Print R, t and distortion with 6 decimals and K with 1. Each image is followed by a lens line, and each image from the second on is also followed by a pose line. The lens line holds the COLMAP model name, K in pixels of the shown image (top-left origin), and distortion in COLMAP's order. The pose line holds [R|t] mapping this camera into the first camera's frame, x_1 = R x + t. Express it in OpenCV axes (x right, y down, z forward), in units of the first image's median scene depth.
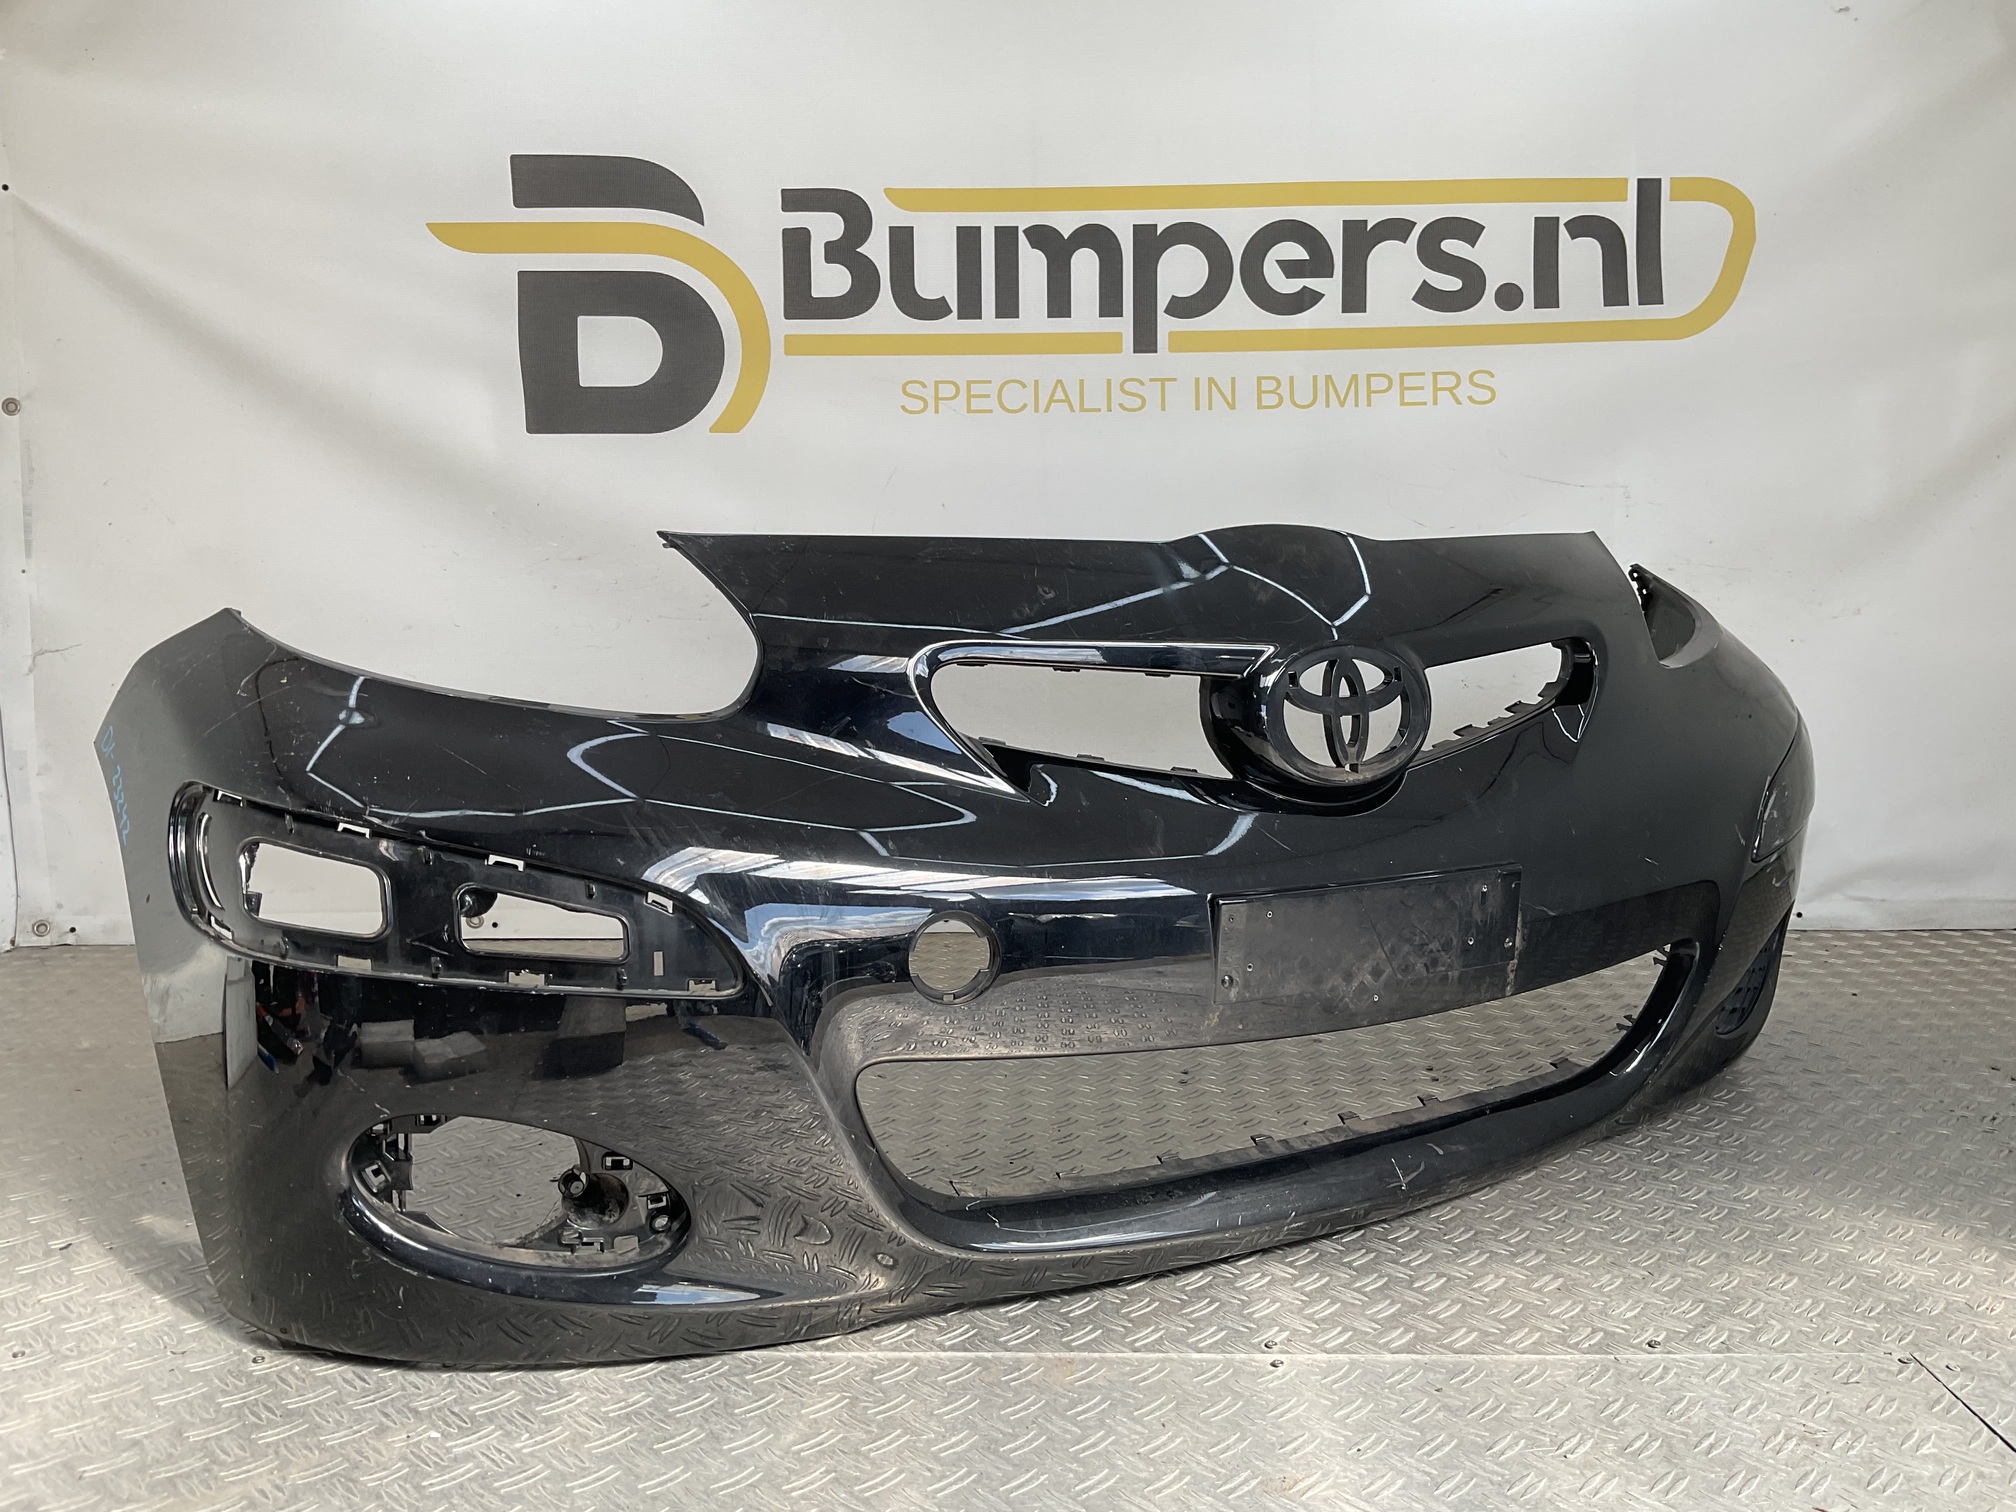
lens RADIAL K [[1669.6, 0, 1016.7], [0, 1669.6, 754.4], [0, 0, 1]] dist [0.115576, -0.223438]
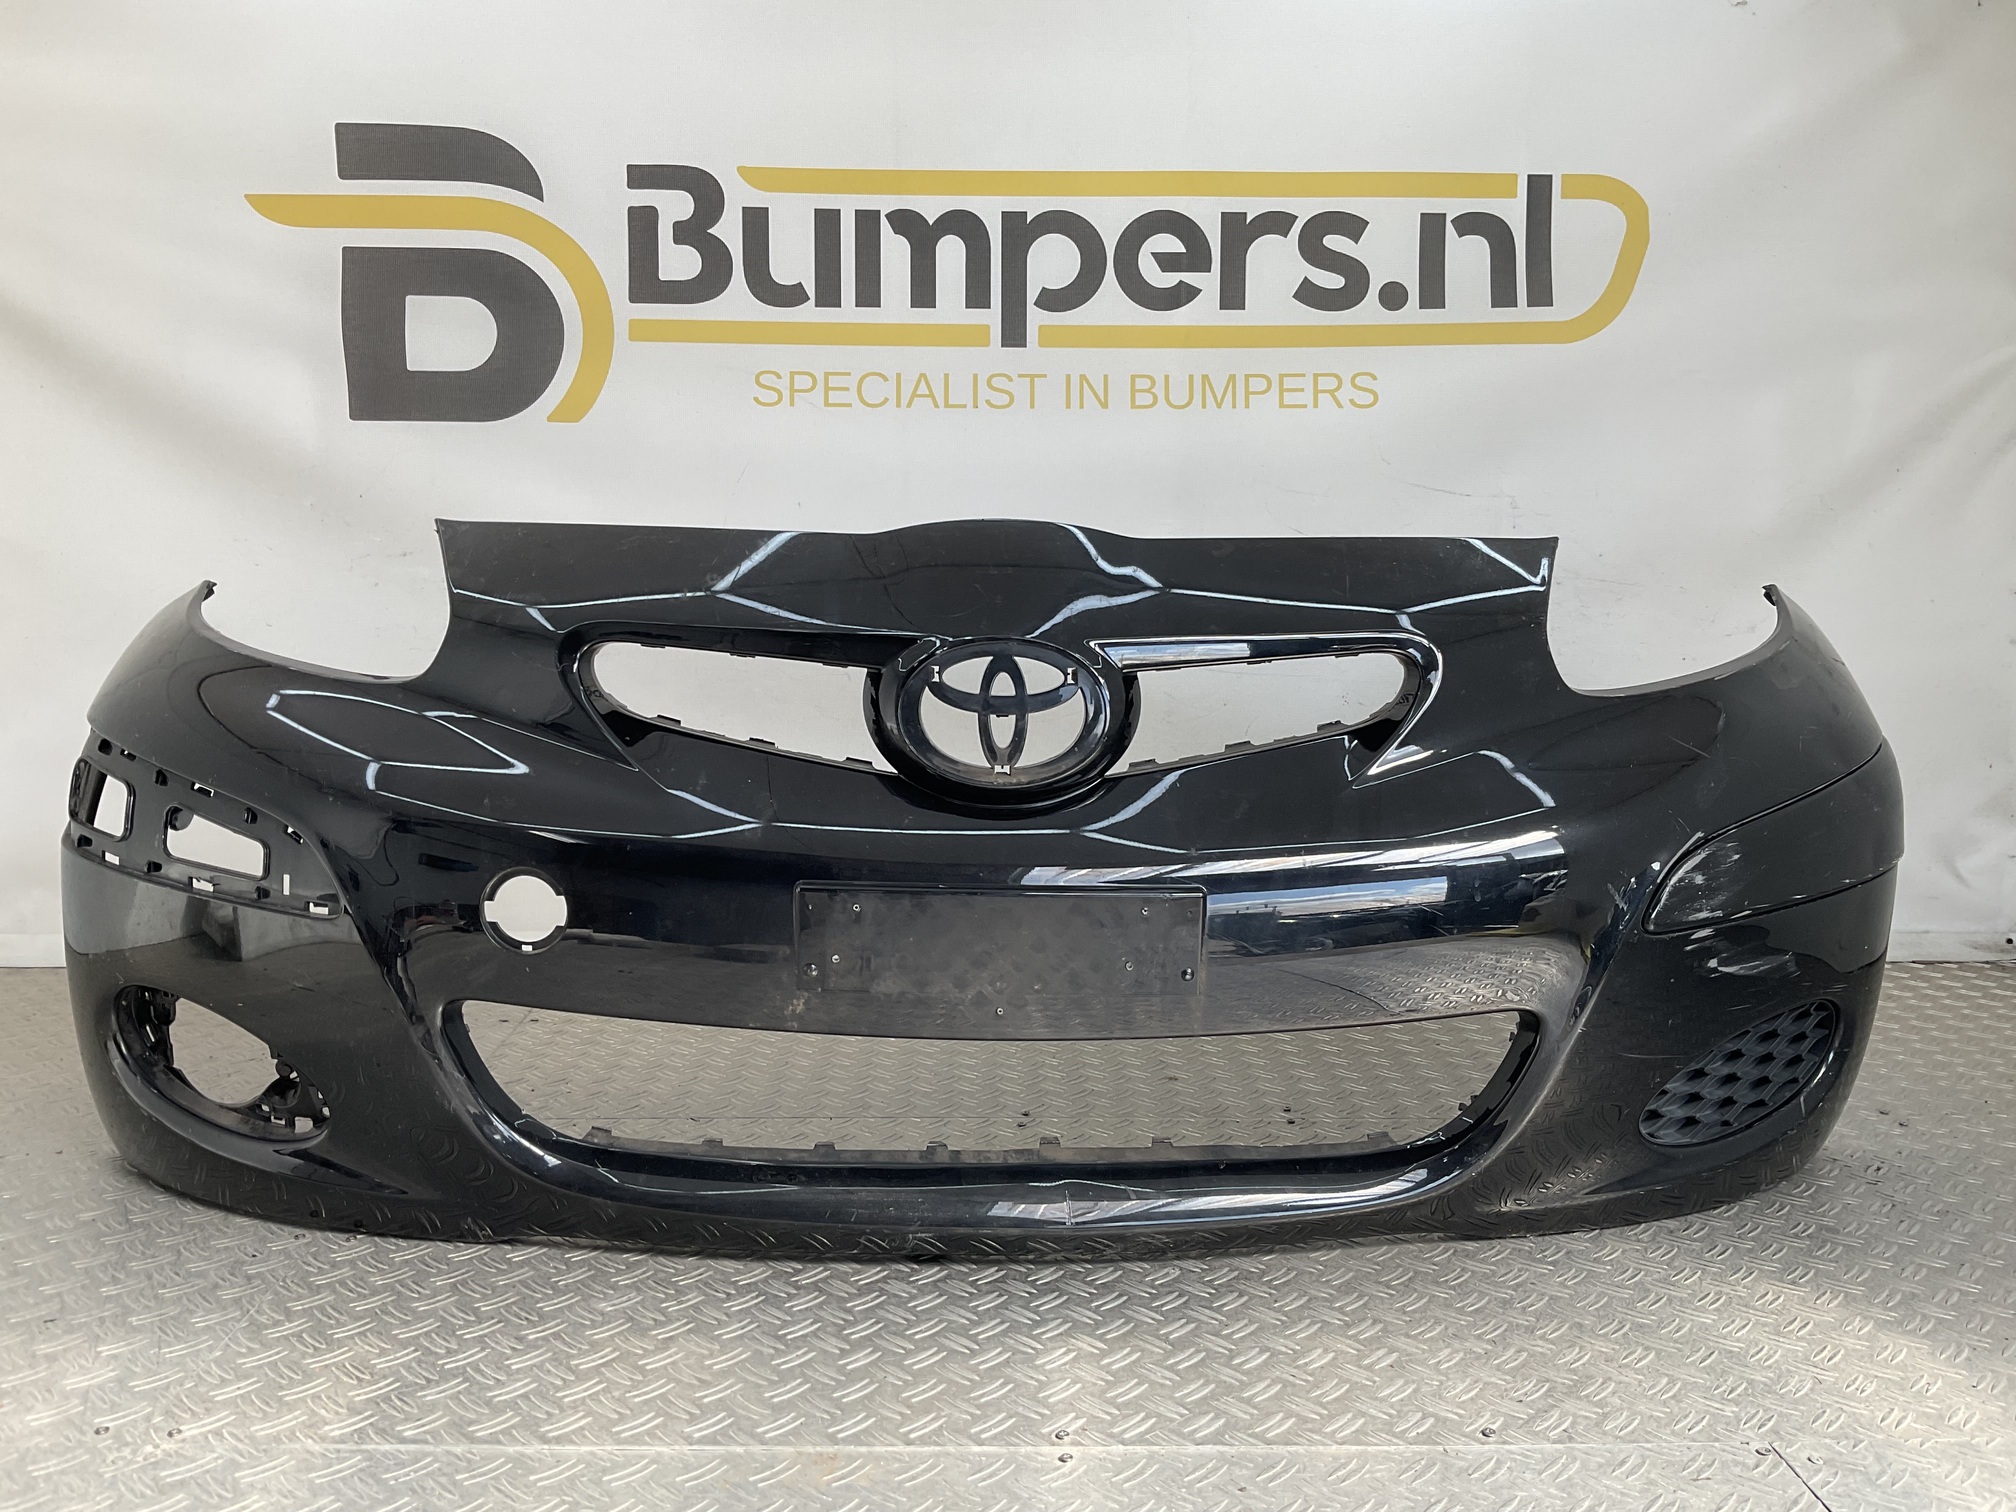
lens RADIAL K [[1663.0, 0, 1012.6], [0, 1663.0, 753.5], [0, 0, 1]] dist [0.138344, -0.288311]
pose [[0.999426, 0.010802, 0.032113, 0.048215], [-0.010472, 0.999891, -0.010423, 0.000250], [-0.032222, 0.010081, 0.999430, 0.057775]]
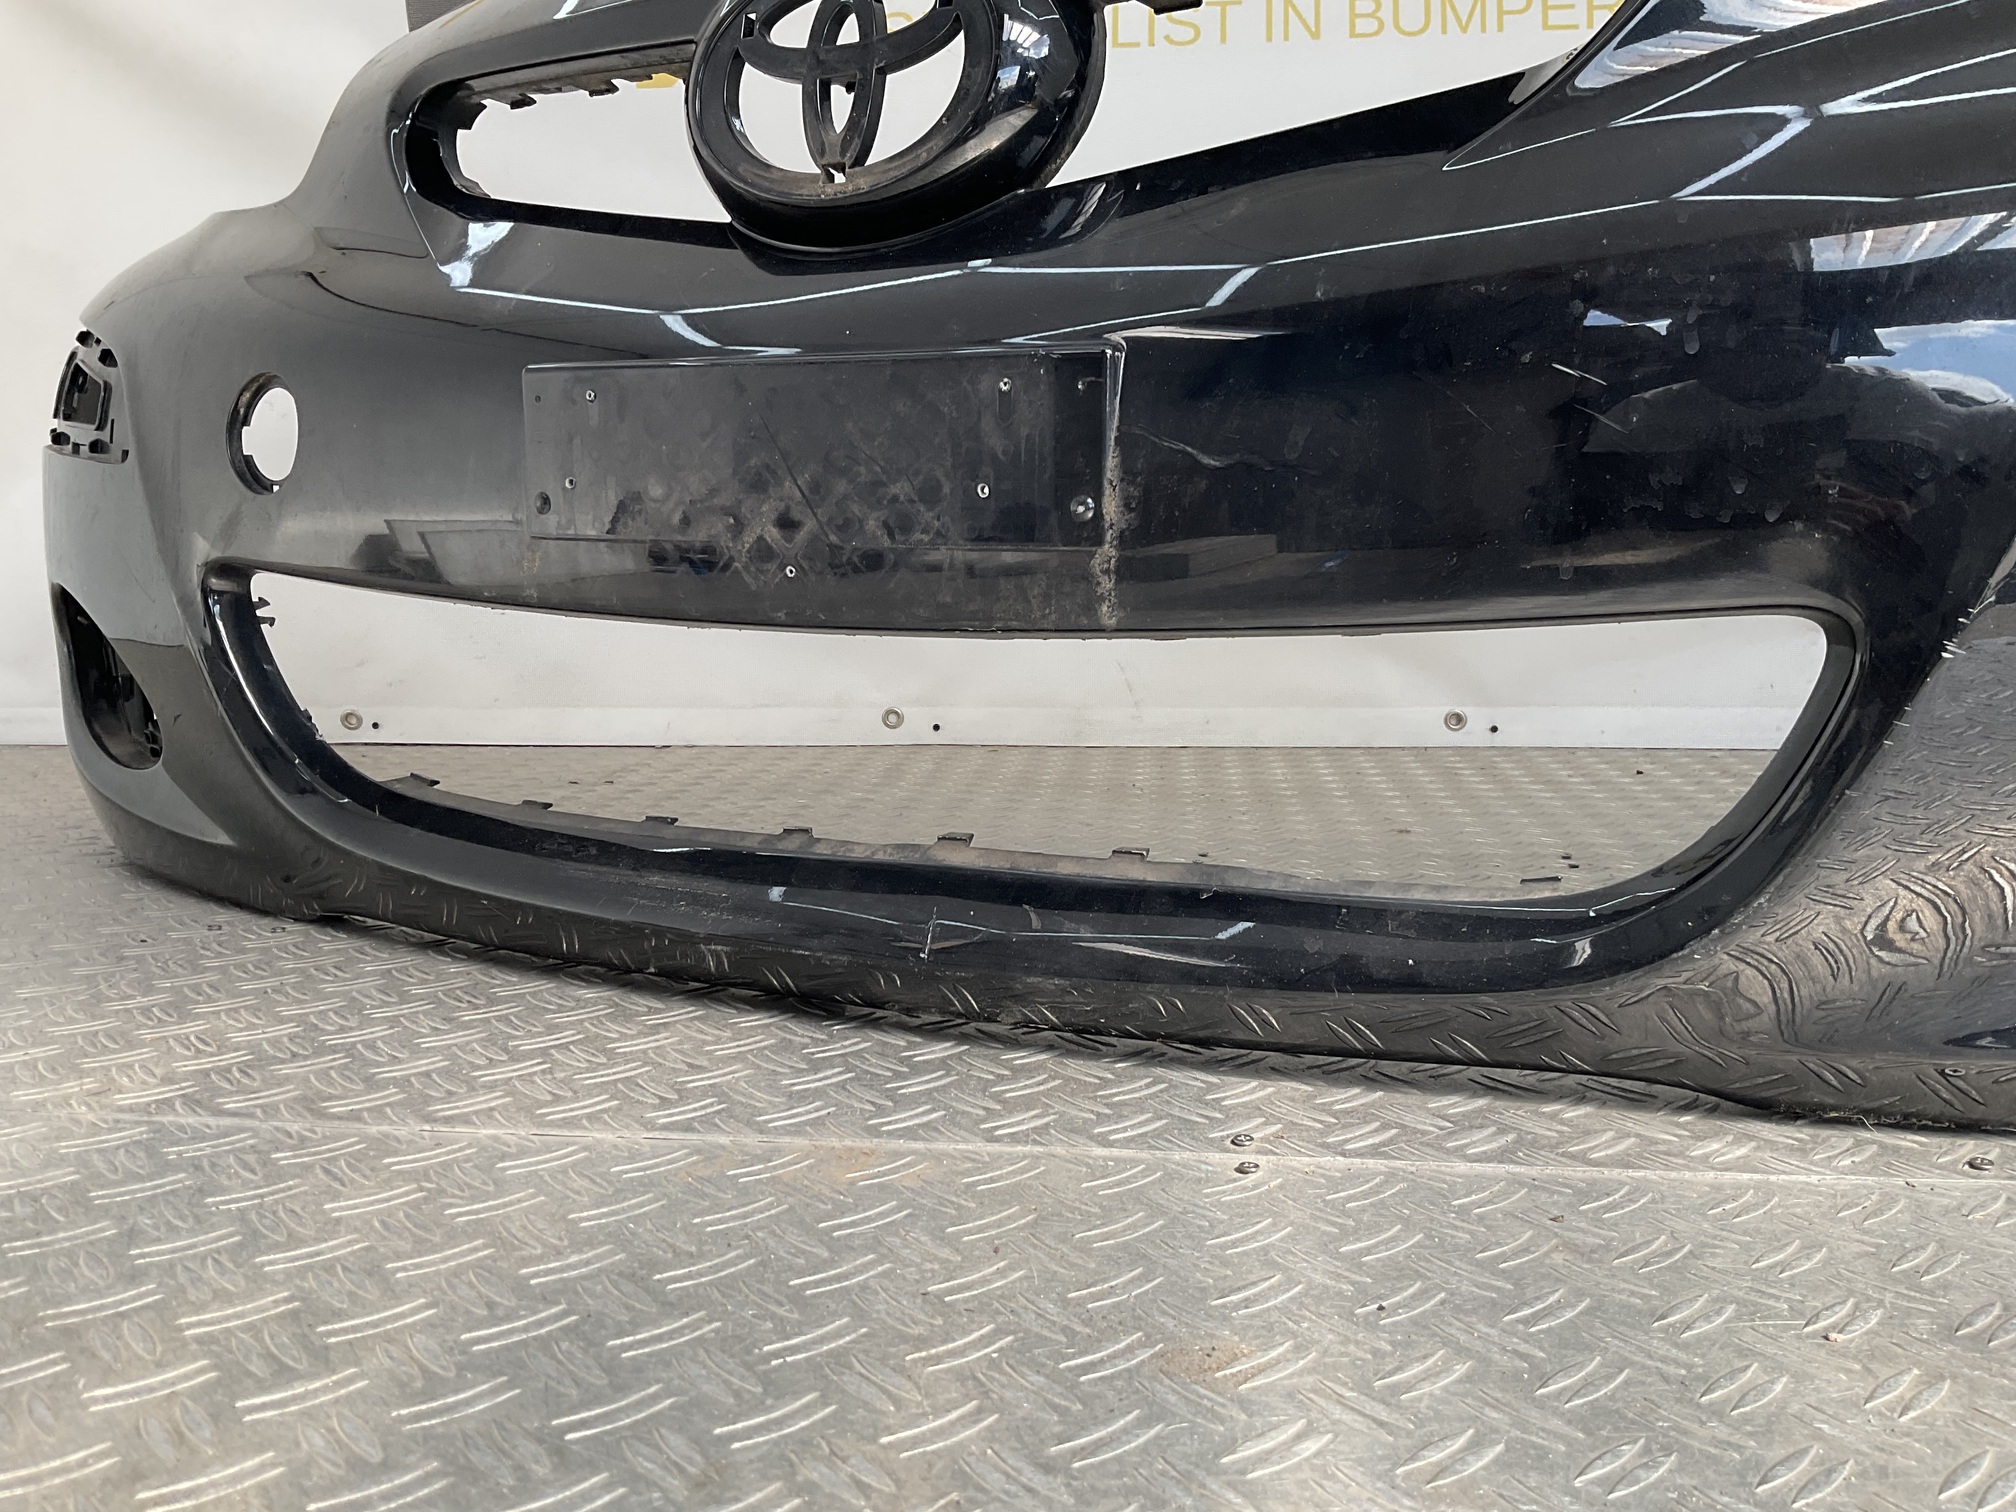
lens RADIAL K [[1663.0, 0, 1012.6], [0, 1663.0, 753.5], [0, 0, 1]] dist [0.138344, -0.288311]
pose [[0.996004, 0.012456, -0.088441, 0.064477], [-0.012966, 0.999902, -0.005191, 0.119865], [0.088368, 0.006317, 0.996068, 0.238518]]
